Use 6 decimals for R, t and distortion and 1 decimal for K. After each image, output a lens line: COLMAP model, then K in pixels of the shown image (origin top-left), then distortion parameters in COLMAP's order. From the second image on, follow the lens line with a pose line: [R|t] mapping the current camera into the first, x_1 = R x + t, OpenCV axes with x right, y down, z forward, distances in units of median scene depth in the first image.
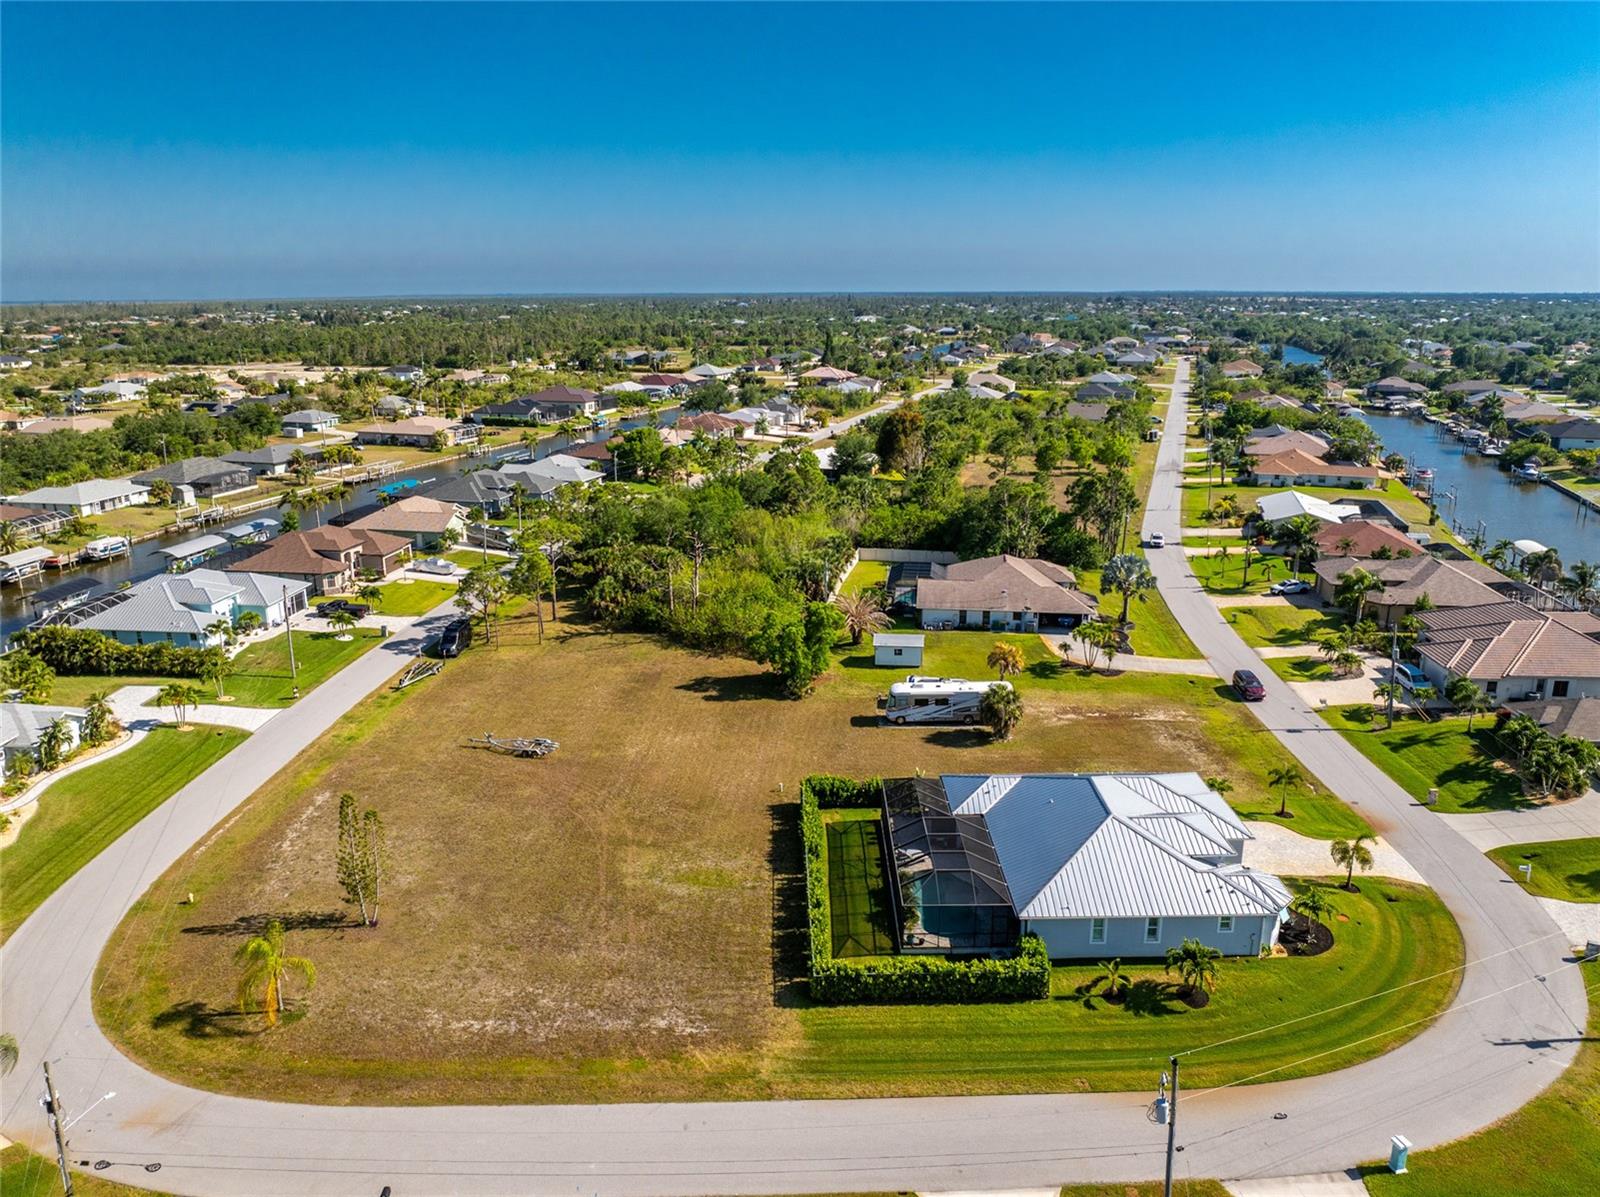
lens RADIAL K [[1135.8, 0, 804.2], [0, 1135.8, 563.0], [0, 0, 1]] dist [-0.032019, -0.010450]
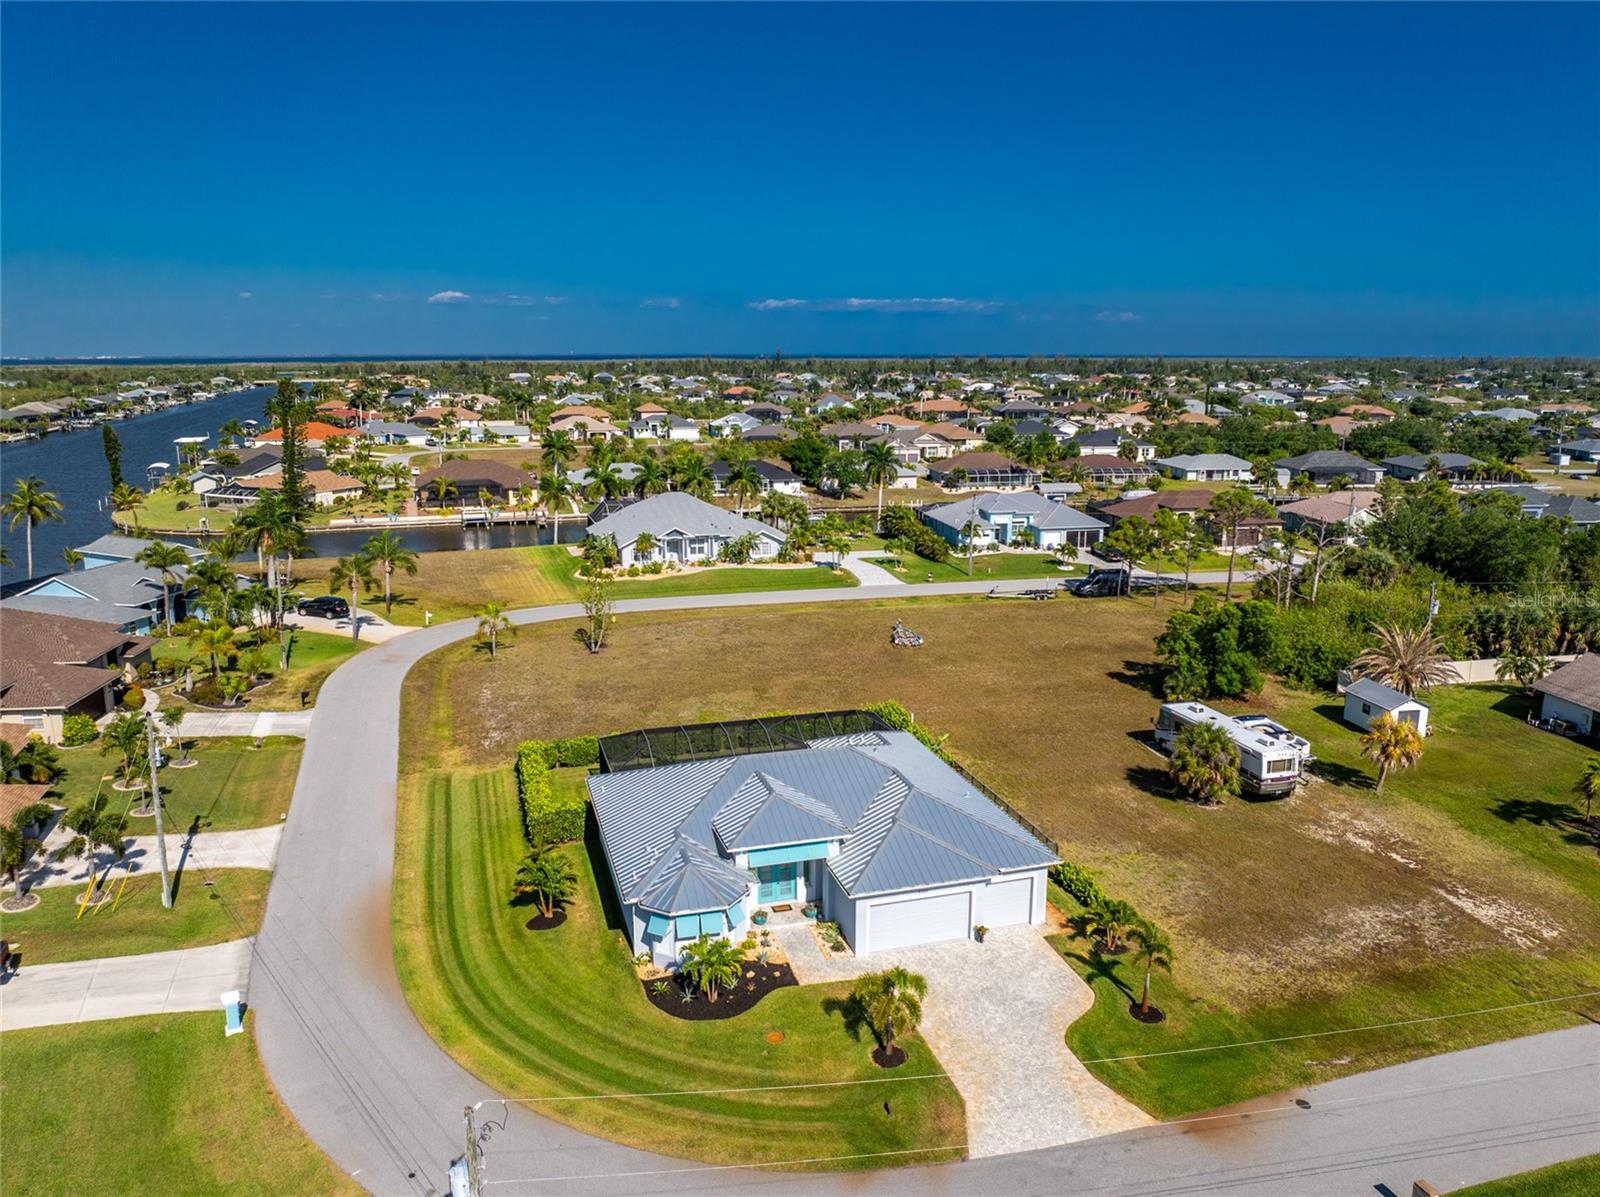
lens RADIAL K [[1153.1, 0, 806.6], [0, 1153.1, 553.0], [0, 0, 1]] dist [-0.033608, -0.004670]
pose [[0.285895, 0.168954, -0.943249, 0.545471], [-0.226675, 0.968322, 0.104741, -0.006205], [0.931065, 0.183866, 0.315136, 0.405267]]
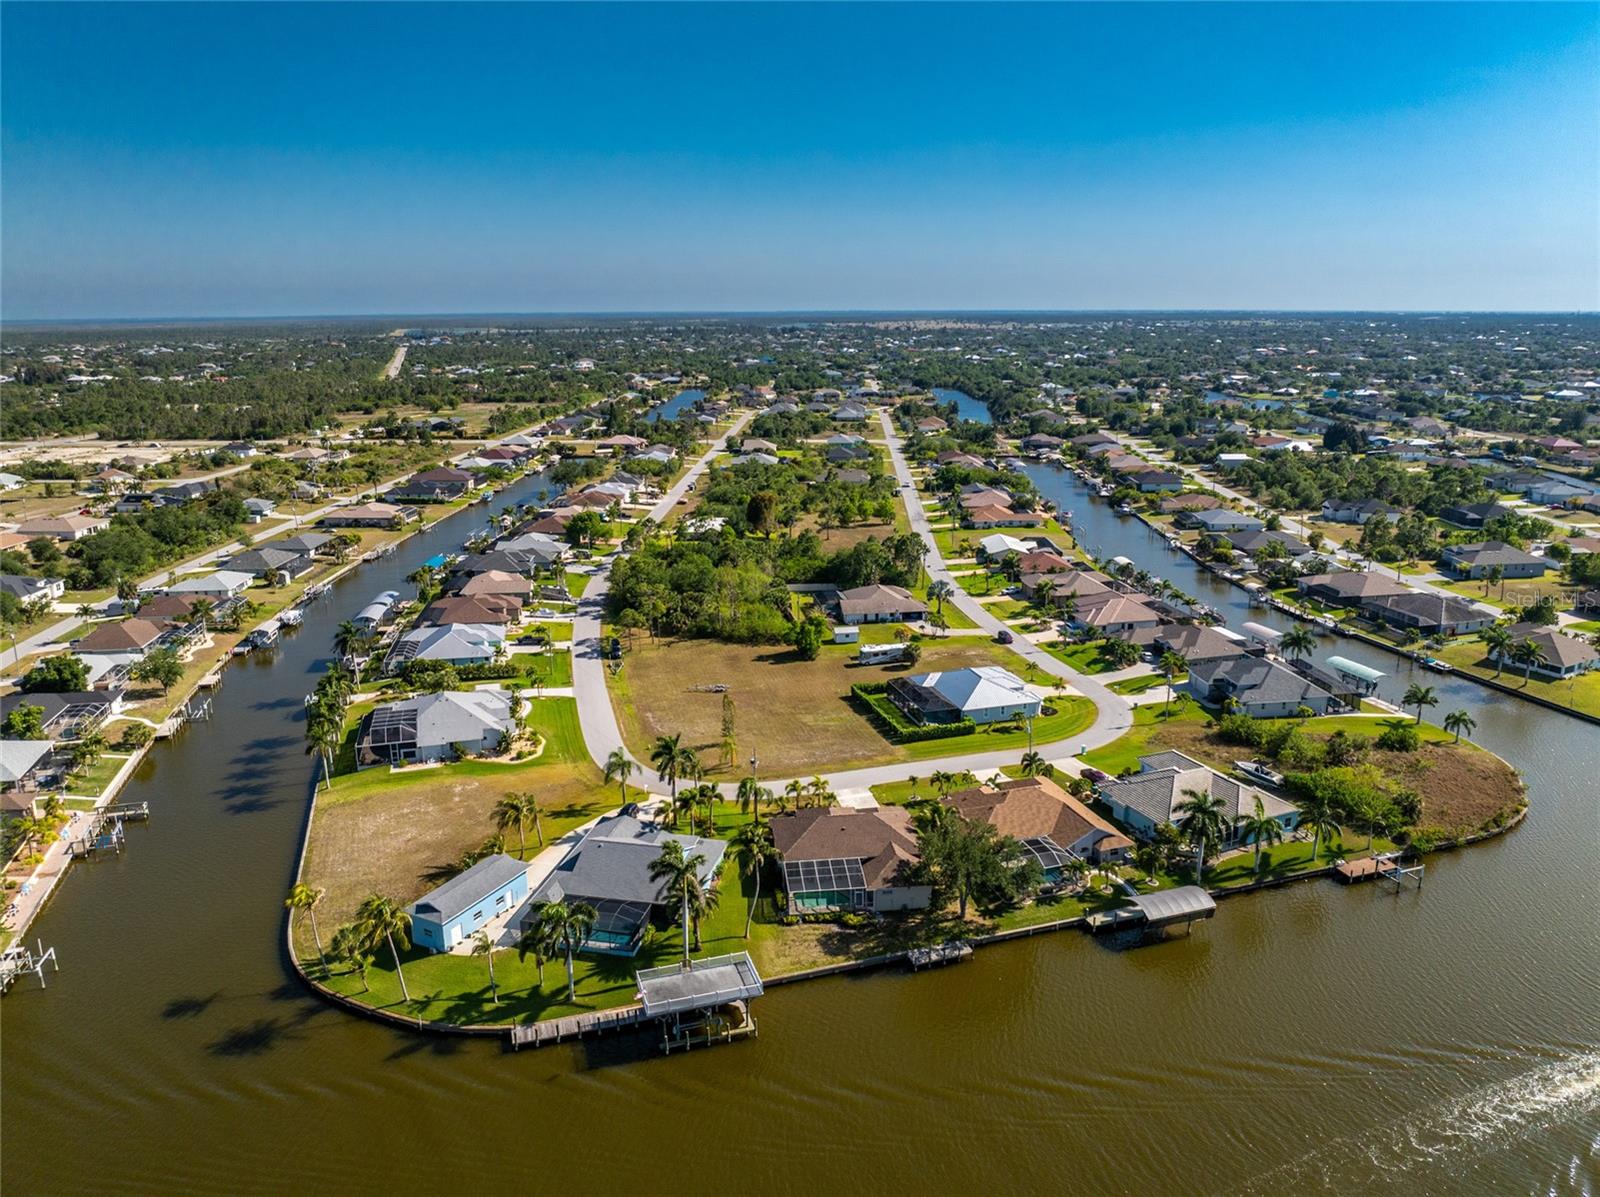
lens RADIAL K [[1135.8, 0, 804.2], [0, 1135.8, 563.0], [0, 0, 1]] dist [-0.032019, -0.010450]
pose [[0.959322, -0.062580, 0.275290, -0.492415], [0.066908, 0.997739, -0.006348, -0.041051], [-0.274270, 0.024509, 0.961340, -0.864829]]
